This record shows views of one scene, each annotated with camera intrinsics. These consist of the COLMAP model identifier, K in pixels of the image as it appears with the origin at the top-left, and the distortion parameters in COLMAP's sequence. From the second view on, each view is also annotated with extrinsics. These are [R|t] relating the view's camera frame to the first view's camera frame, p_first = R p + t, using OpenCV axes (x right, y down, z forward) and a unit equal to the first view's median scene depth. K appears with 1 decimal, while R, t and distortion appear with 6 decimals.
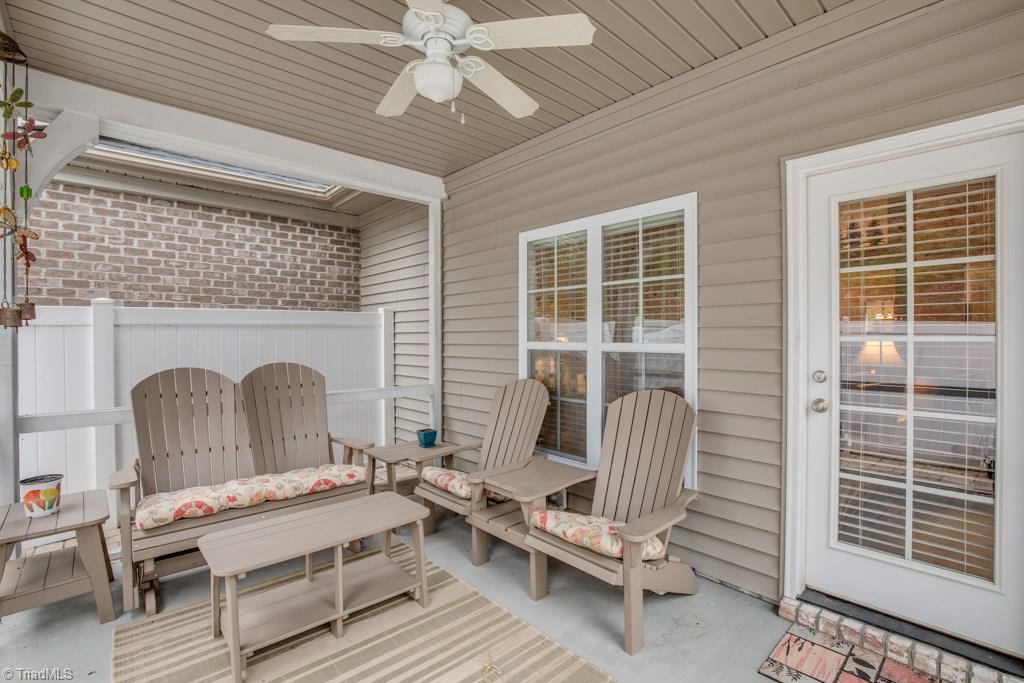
lens RADIAL K [[468.6, 0, 510.3], [0, 468.6, 337.6], [0, 0, 1]] dist [-0.032946, 0.005971]
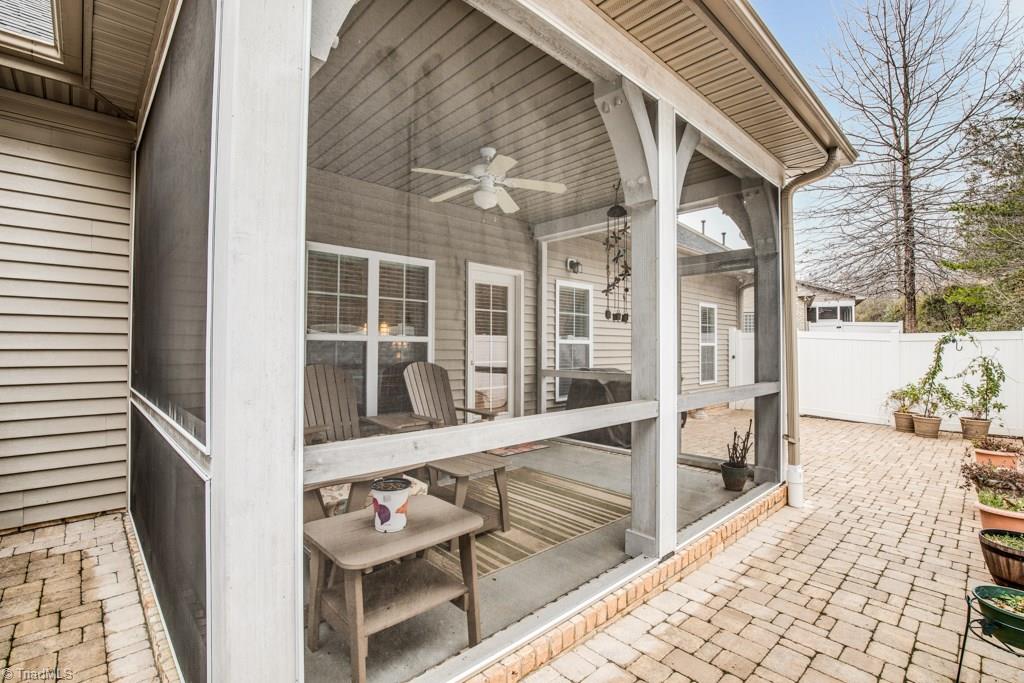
lens RADIAL K [[468.6, 0, 508.8], [0, 468.6, 345.2], [0, 0, 1]] dist [-0.032946, 0.005971]
pose [[-0.013097, 0.019075, 0.999732, -0.888235], [0.012284, 0.999746, -0.018915, 0.050748], [-0.999839, 0.012033, -0.013328, 0.401954]]
